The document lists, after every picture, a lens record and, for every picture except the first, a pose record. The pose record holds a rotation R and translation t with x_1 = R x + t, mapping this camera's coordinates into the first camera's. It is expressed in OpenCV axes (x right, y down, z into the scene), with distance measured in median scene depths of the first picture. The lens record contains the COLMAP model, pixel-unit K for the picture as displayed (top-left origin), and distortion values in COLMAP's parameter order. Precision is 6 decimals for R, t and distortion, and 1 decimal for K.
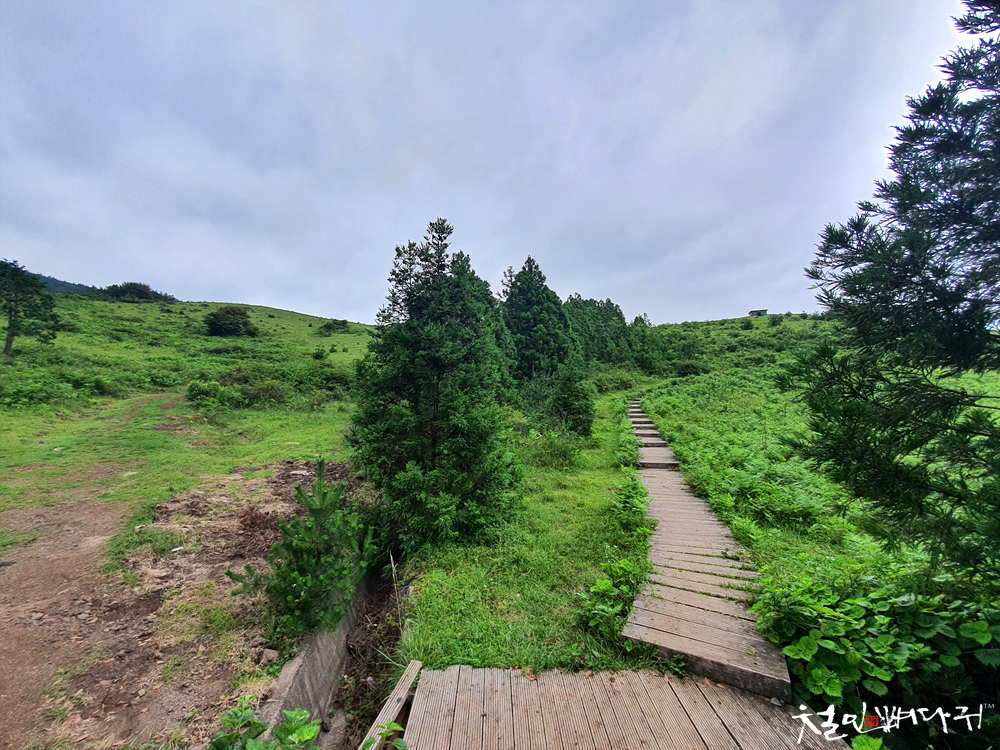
lens RADIAL K [[406.7, 0, 499.0], [0, 406.7, 379.1], [0, 0, 1]] dist [0.014633, -0.000298]
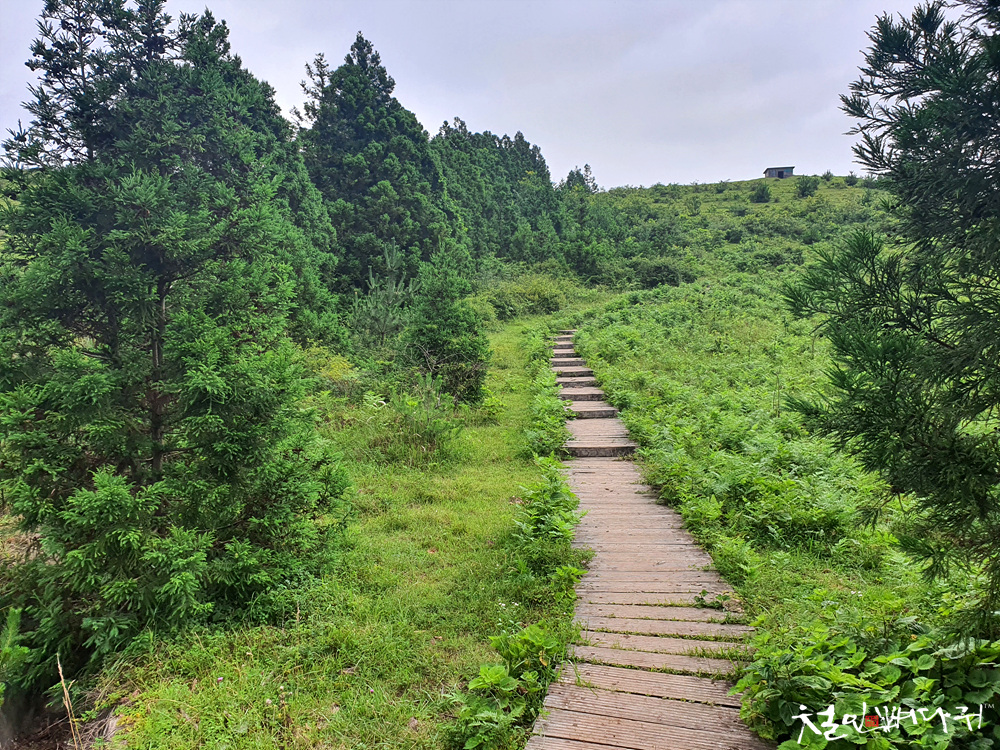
lens RADIAL K [[801.8, 0, 486.5], [0, 801.8, 376.2], [0, 0, 1]] dist [0.046241, -0.010994]
pose [[0.975318, -0.020260, 0.219875, 0.011788], [-0.002865, 0.994537, 0.104348, -0.002208], [-0.220788, -0.102403, 0.969931, 0.000090]]
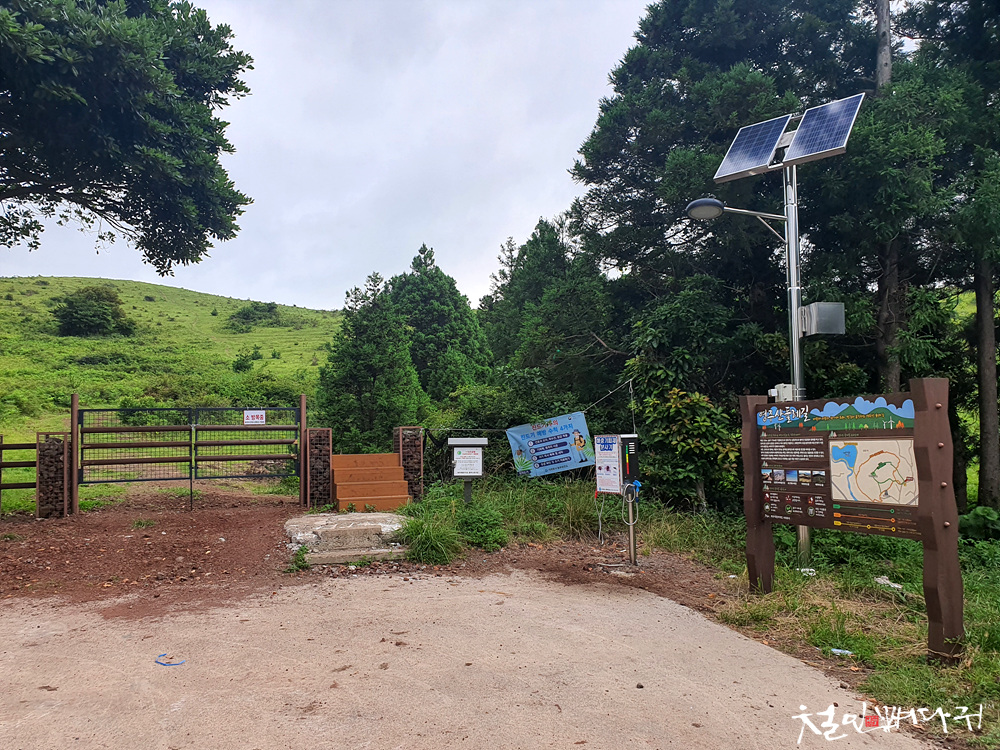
lens RADIAL K [[801.8, 0, 486.5], [0, 801.8, 376.2], [0, 0, 1]] dist [0.046241, -0.010994]
pose [[0.995539, -0.013989, -0.093308, 0.566166], [0.010489, 0.999227, -0.037898, 0.110555], [0.093766, 0.036750, 0.994916, -1.996069]]
